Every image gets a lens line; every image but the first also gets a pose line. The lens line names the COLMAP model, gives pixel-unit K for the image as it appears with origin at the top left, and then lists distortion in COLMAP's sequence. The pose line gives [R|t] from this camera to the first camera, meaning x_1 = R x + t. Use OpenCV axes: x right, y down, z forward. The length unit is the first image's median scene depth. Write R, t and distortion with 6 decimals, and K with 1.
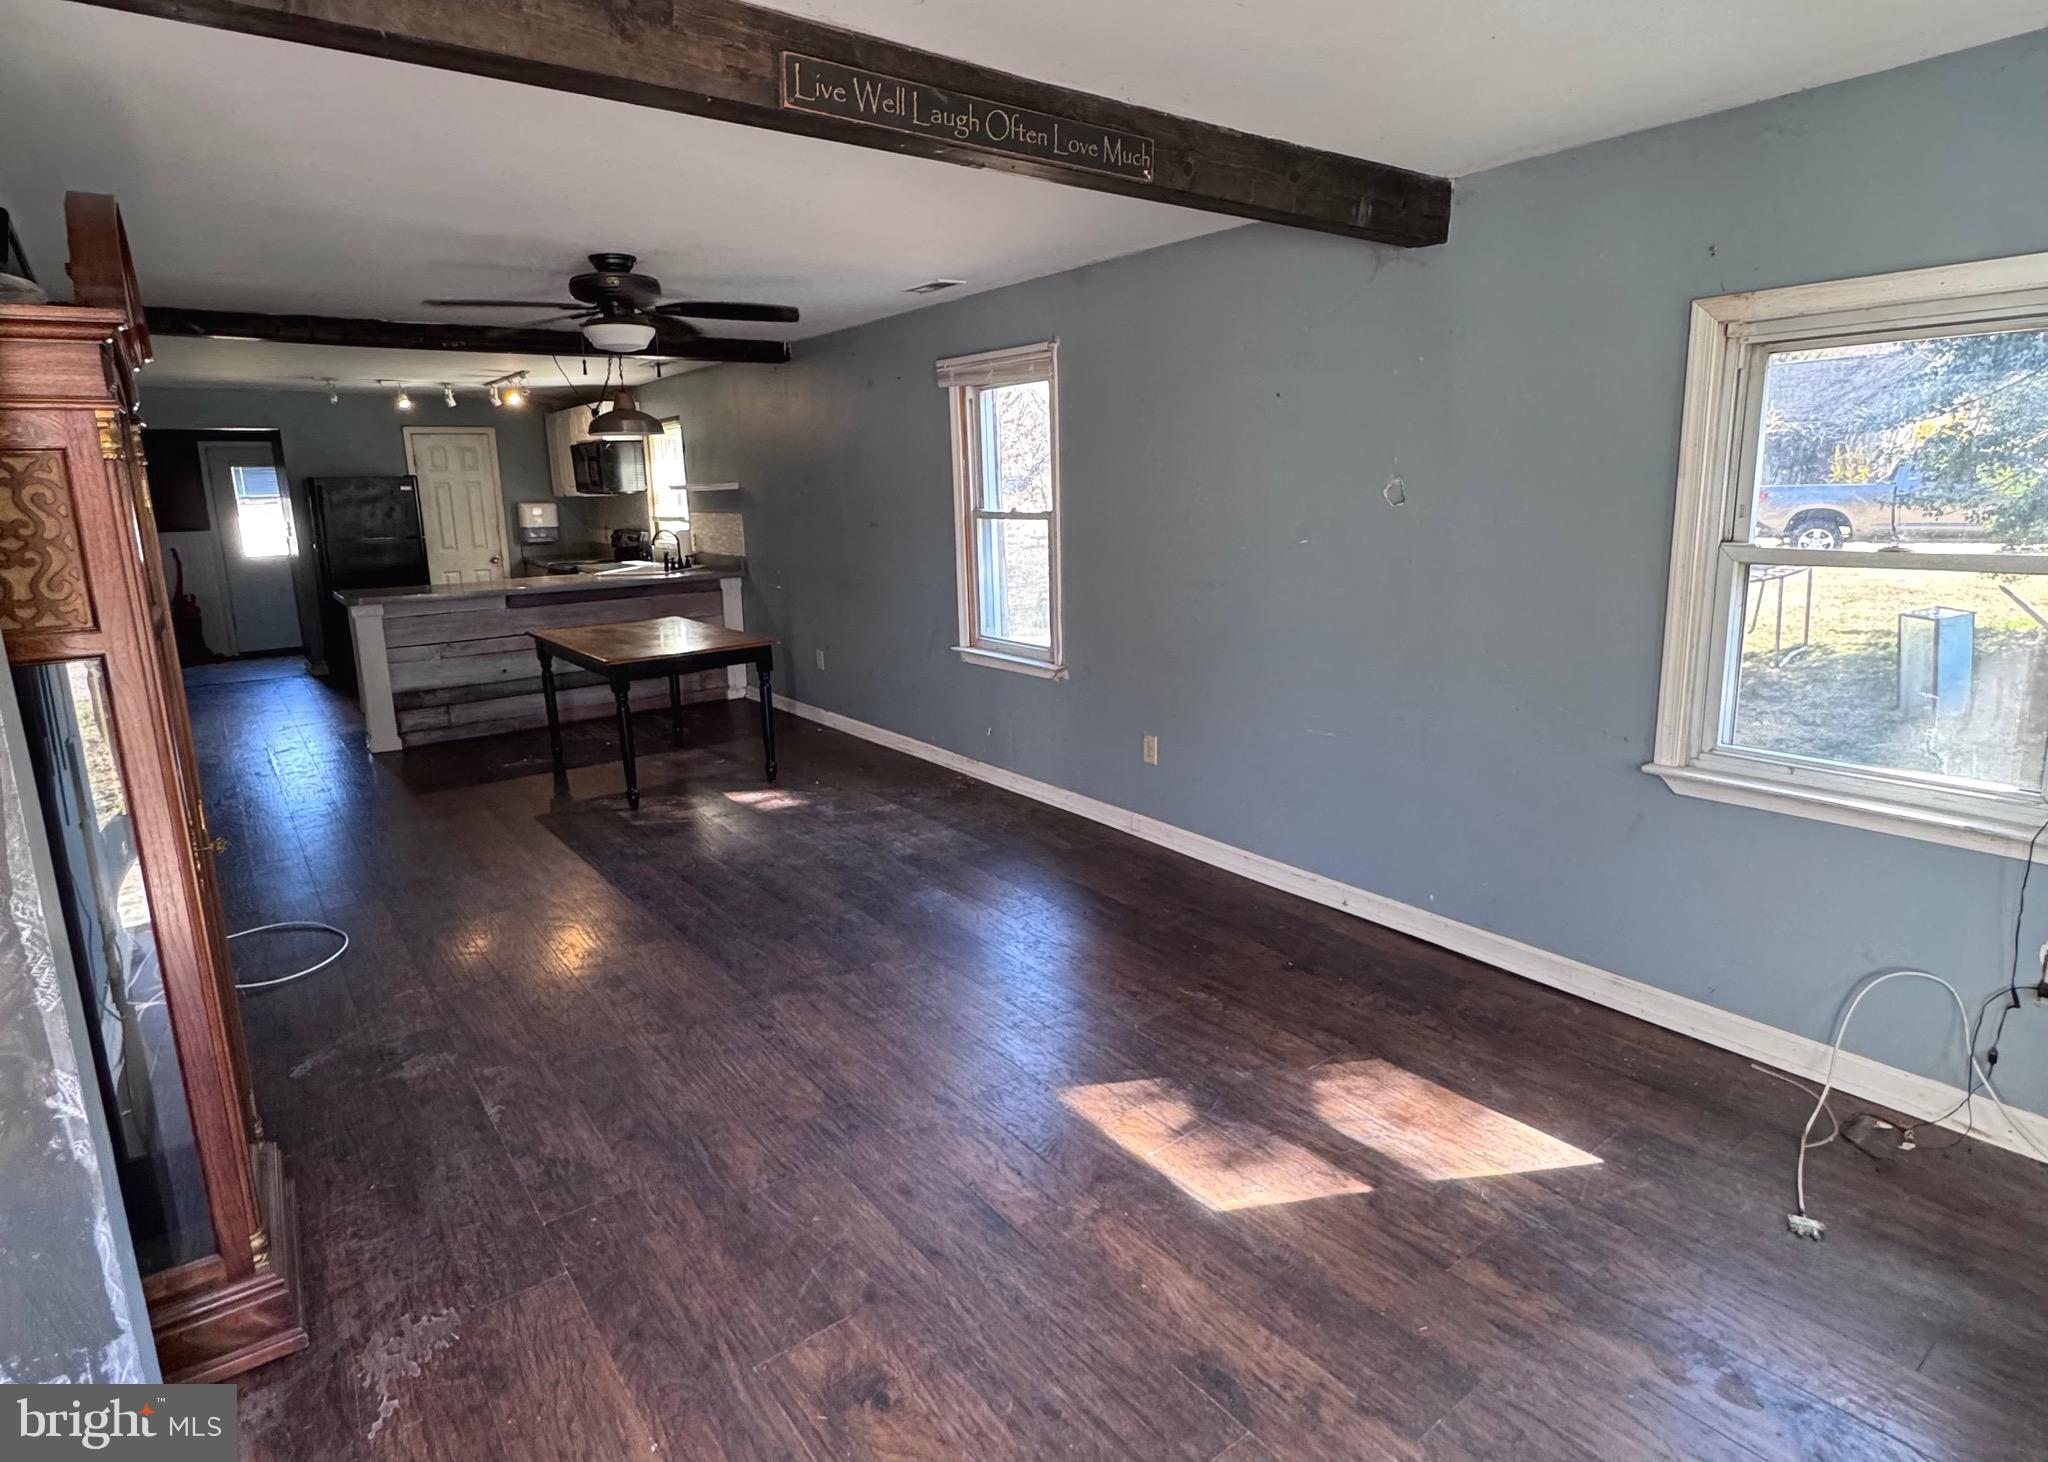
lens RADIAL K [[1097.5, 0, 1029.5], [0, 1097.5, 699.6], [0, 0, 1]] dist [0.001133, 0.000018]
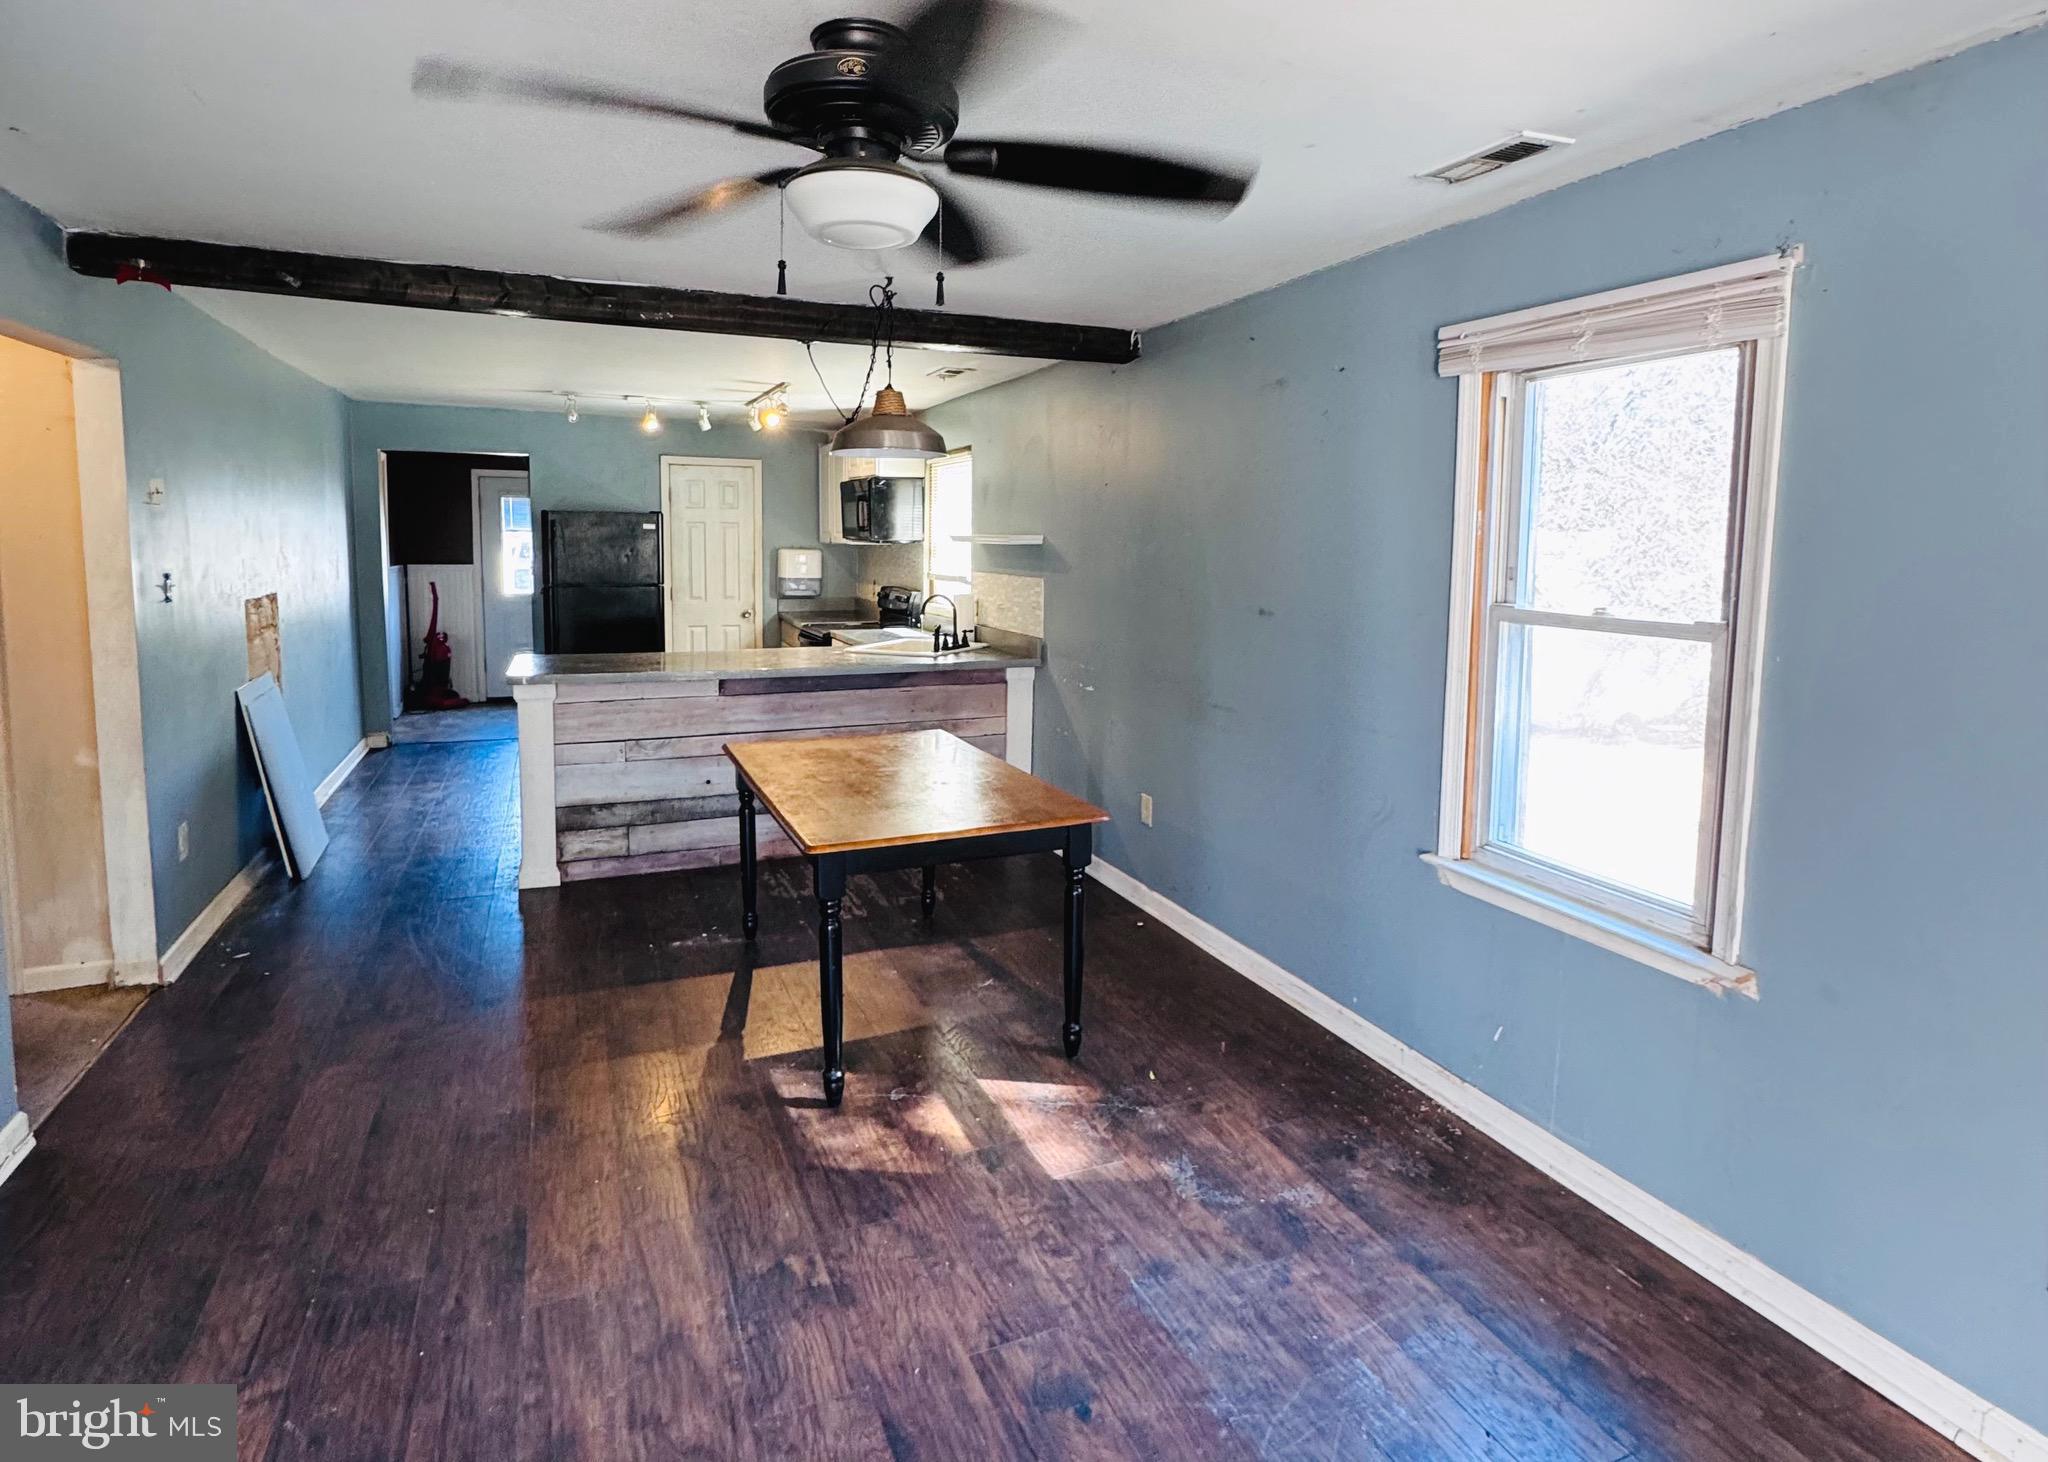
lens RADIAL K [[1097.2, 0, 1025.9], [0, 1097.2, 641.5], [0, 0, 1]] dist [-0.000082, -0.000071]
pose [[0.968679, 0.059236, -0.241149, -0.101659], [-0.083037, 0.992496, -0.089758, -0.065437], [0.234023, 0.106971, 0.966328, 0.322217]]
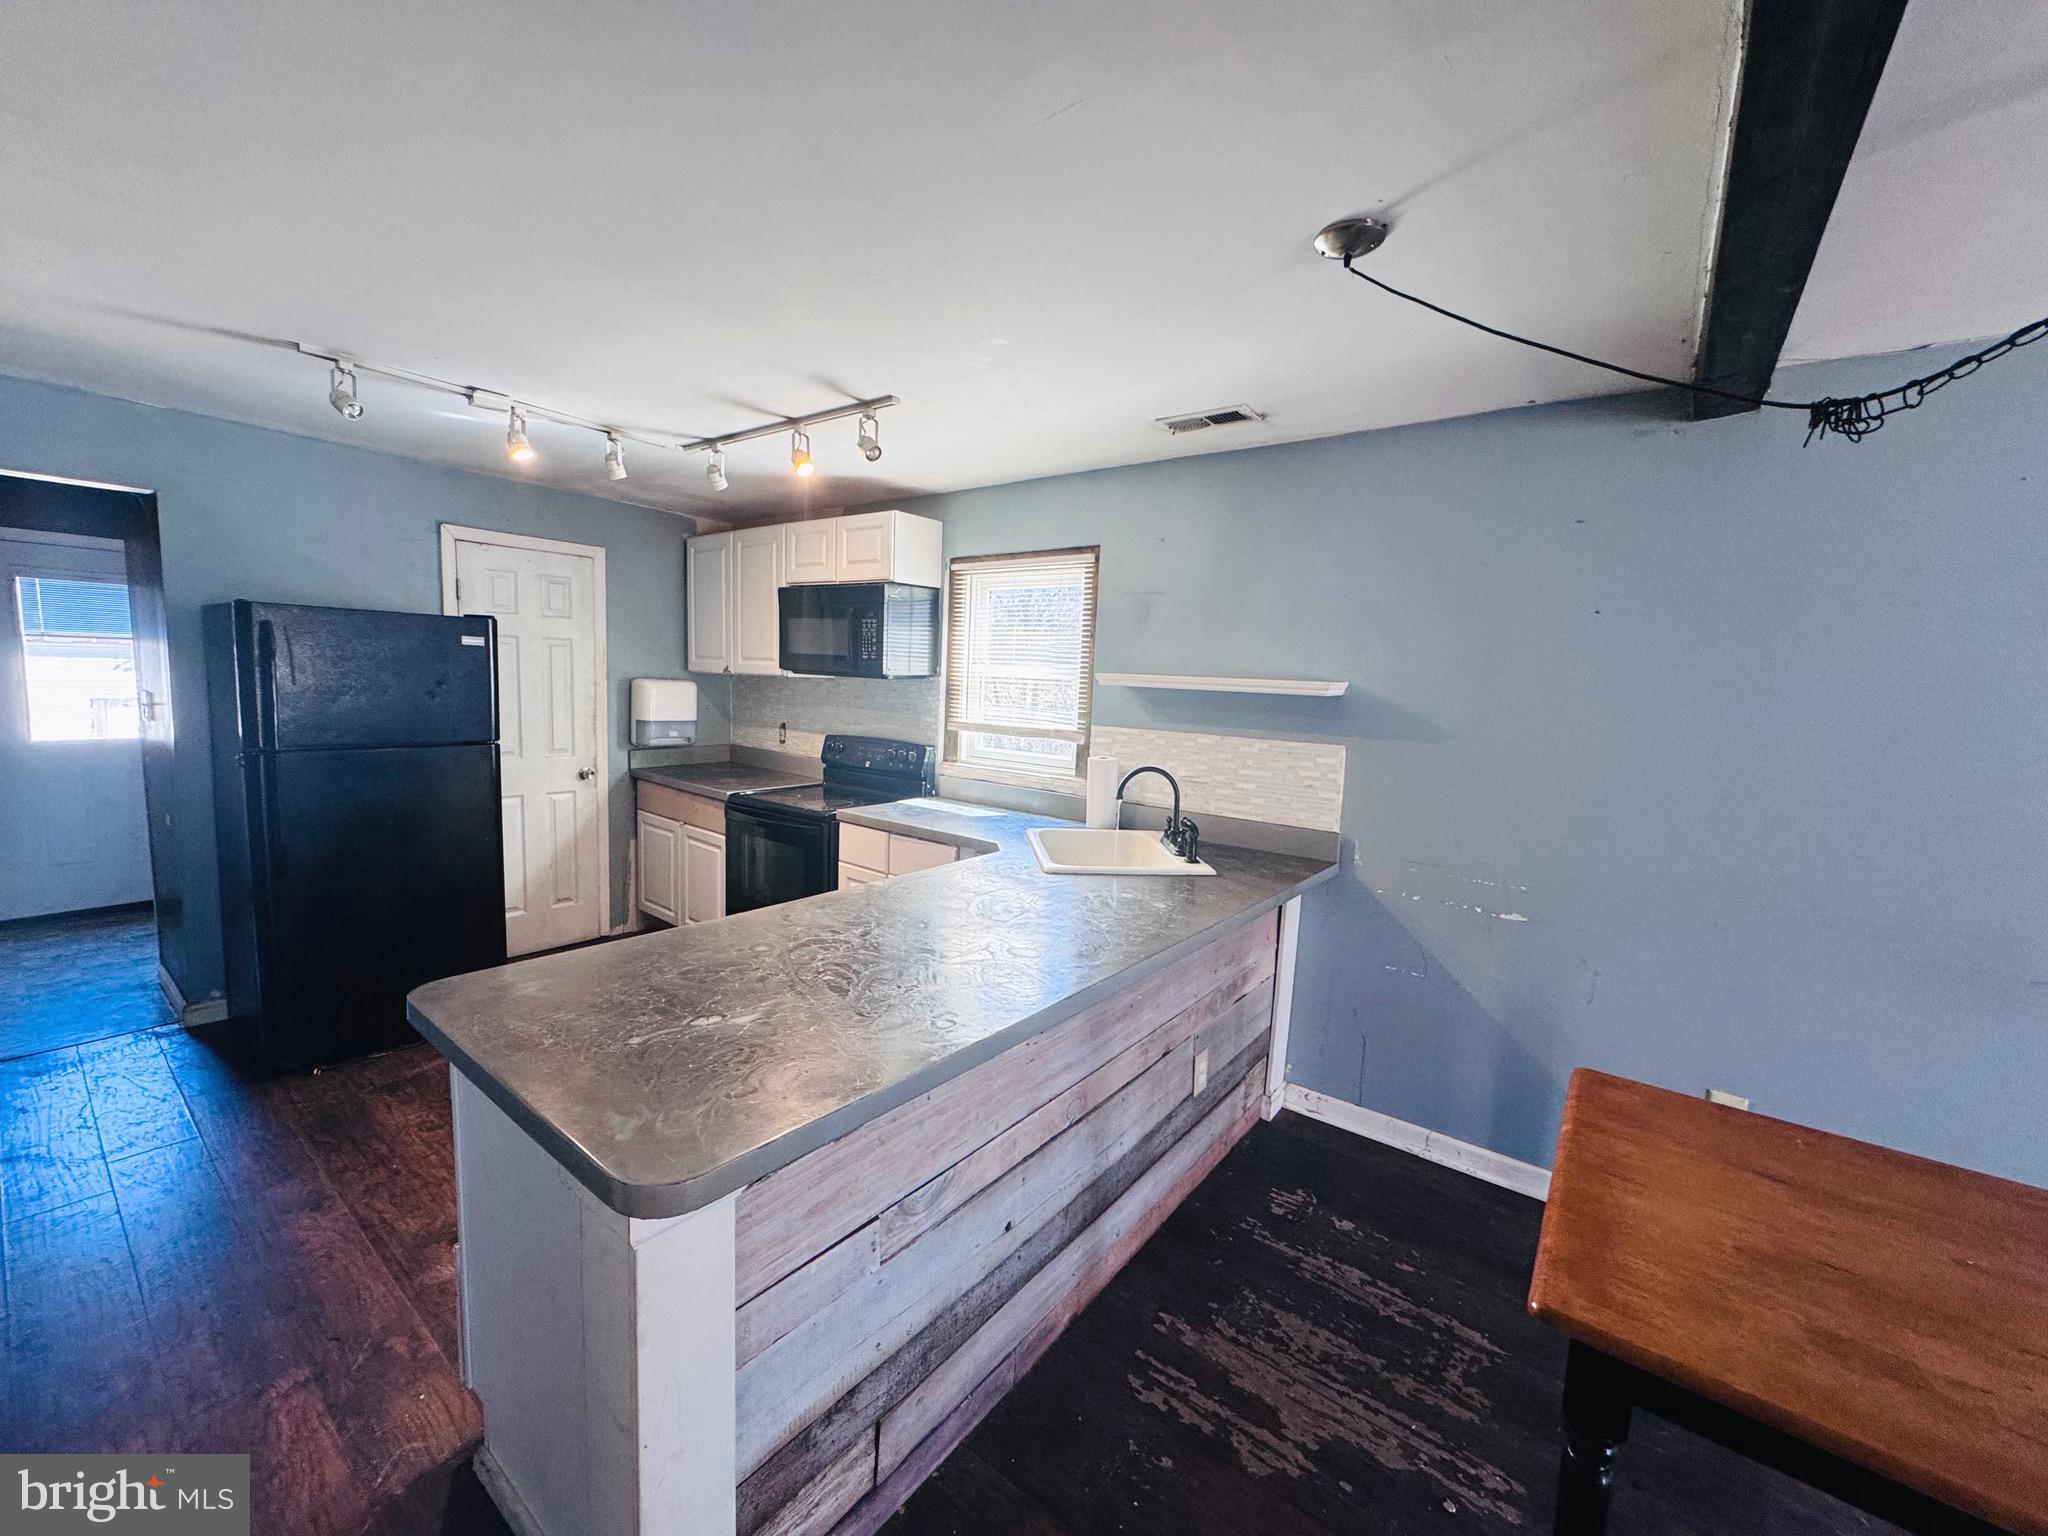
lens RADIAL K [[807.9, 0, 1024.3], [0, 807.9, 786.4], [0, 0, 1]] dist [-0.001077, -0.000035]
pose [[0.965447, 0.026111, 0.259287, -0.502312], [-0.011393, 0.998246, -0.058102, -0.132380], [-0.260349, 0.053140, 0.964051, 0.711468]]
